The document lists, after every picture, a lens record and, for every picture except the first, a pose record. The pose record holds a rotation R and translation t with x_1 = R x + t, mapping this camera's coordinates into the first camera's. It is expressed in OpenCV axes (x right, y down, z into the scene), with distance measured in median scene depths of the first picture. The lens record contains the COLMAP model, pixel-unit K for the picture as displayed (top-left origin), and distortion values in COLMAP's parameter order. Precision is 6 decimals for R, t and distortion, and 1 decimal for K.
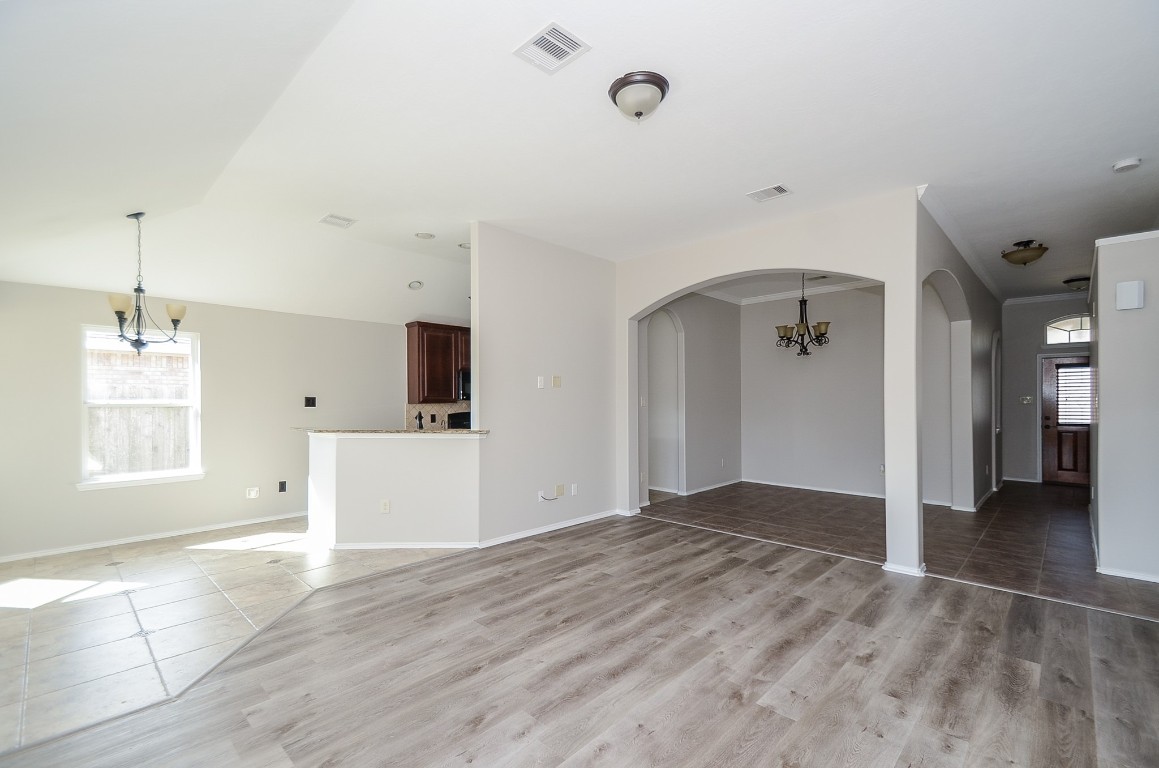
lens RADIAL K [[504.4, 0, 572.2], [0, 504.4, 399.3], [0, 0, 1]] dist [0.032142, -0.014508]
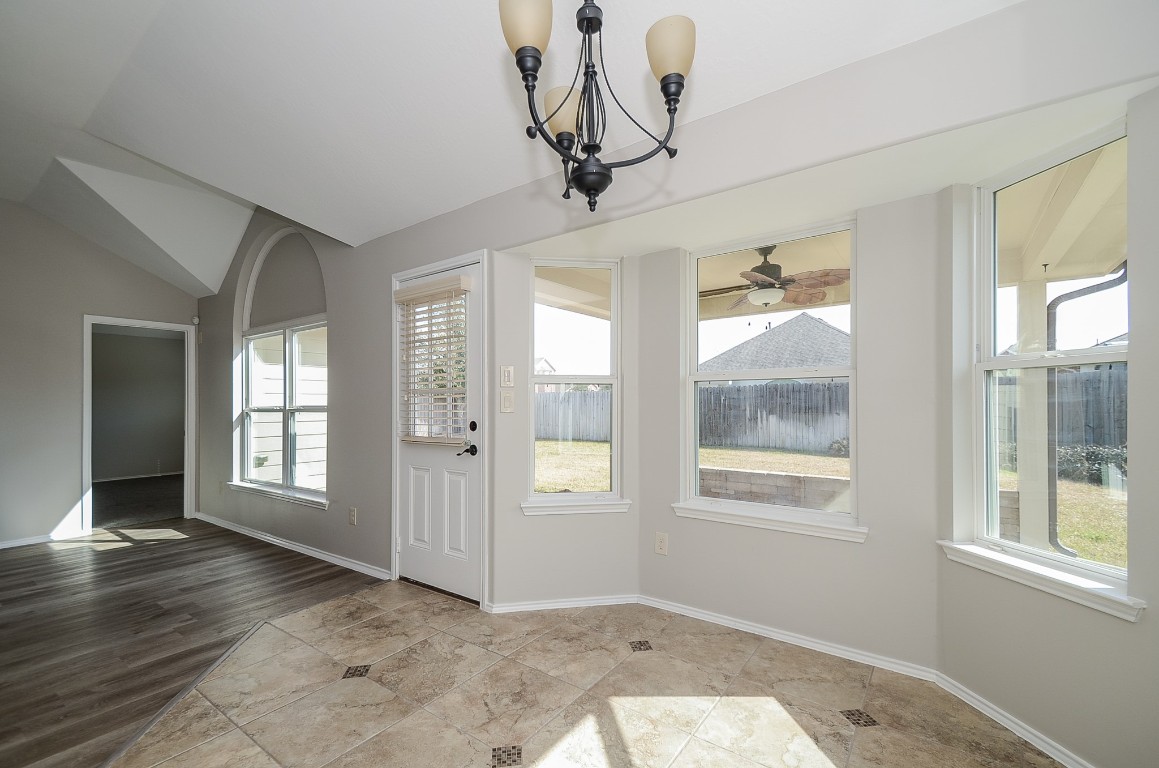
lens RADIAL K [[492.8, 0, 572.2], [0, 492.8, 399.6], [0, 0, 1]] dist [0.033058, -0.014102]
pose [[-0.989468, 0.010545, -0.144366, -0.778272], [0.011669, 0.999908, -0.006946, 0.045023], [0.144280, -0.008558, -0.989500, 1.325839]]
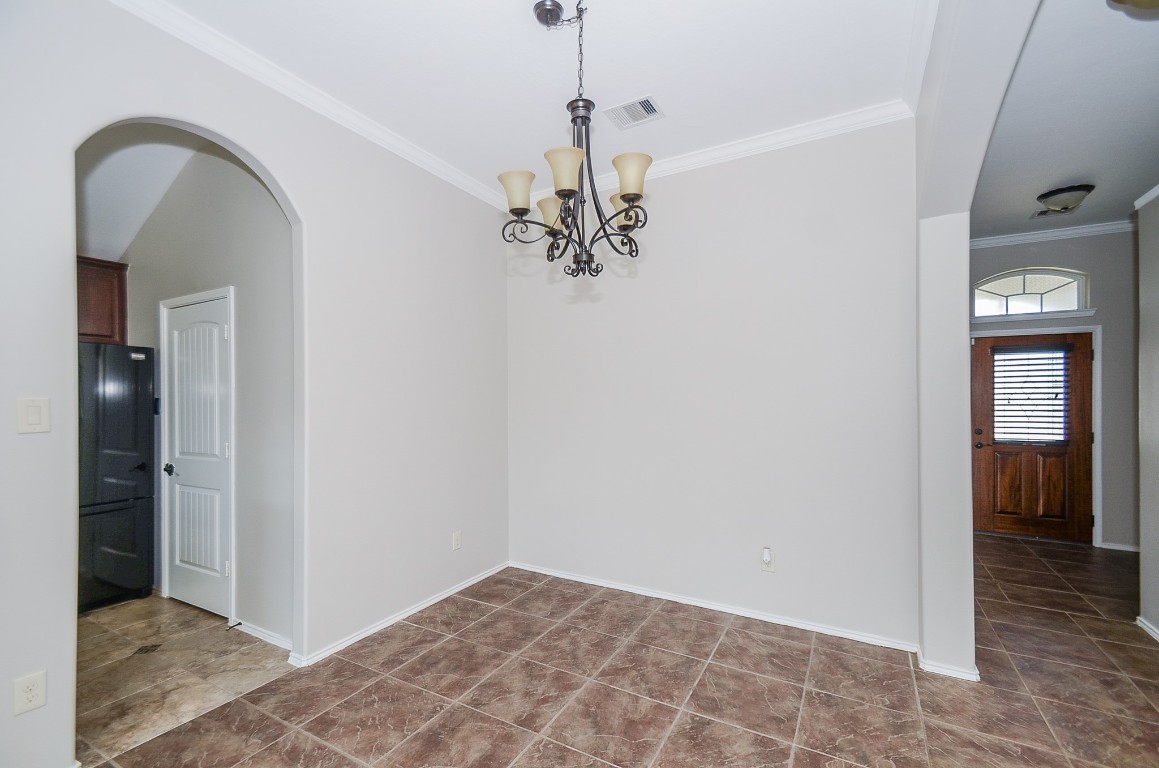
lens RADIAL K [[488.8, 0, 580.5], [0, 488.8, 398.5], [0, 0, 1]] dist [0.020611, -0.012637]
pose [[0.965301, -0.002425, 0.261129, 0.572284], [0.001012, 0.999984, 0.005545, -0.016984], [-0.261138, -0.005089, 0.965288, 1.064034]]
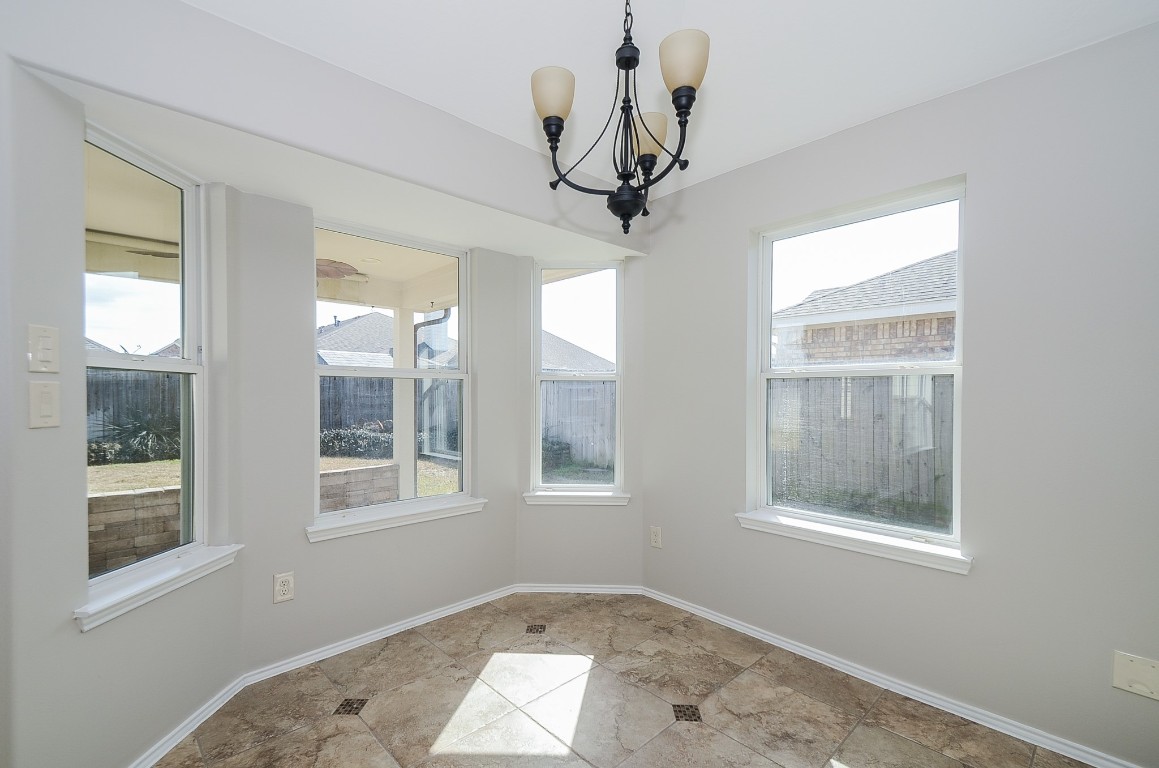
lens RADIAL K [[504.4, 0, 572.2], [0, 504.4, 399.3], [0, 0, 1]] dist [0.032142, -0.014508]
pose [[-0.039715, 0.018740, -0.999035, -0.460303], [0.000549, 0.999824, 0.018733, 0.031954], [0.999211, 0.000195, -0.039718, 0.974799]]
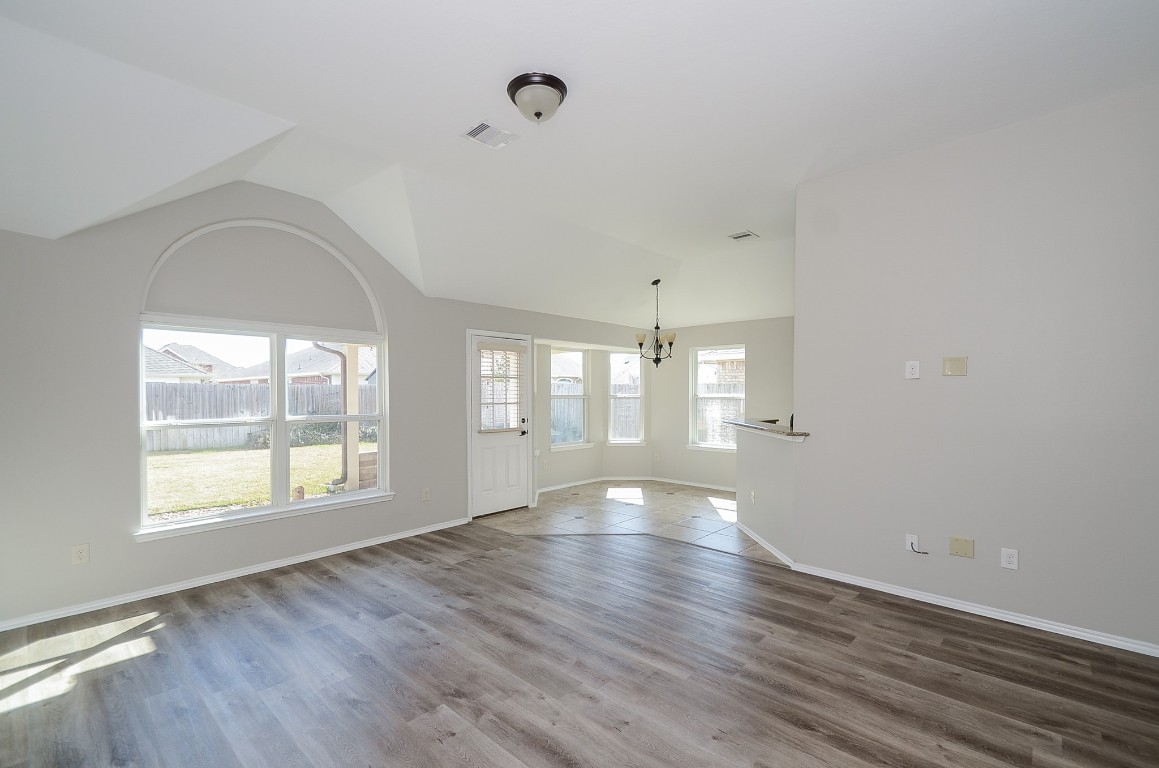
lens RADIAL K [[504.4, 0, 572.2], [0, 504.4, 399.3], [0, 0, 1]] dist [0.032142, -0.014508]
pose [[0.014527, 0.014395, -0.999791, 0.768675], [0.001451, 0.999895, 0.014418, -0.007714], [0.999893, -0.001660, 0.014504, 0.704490]]
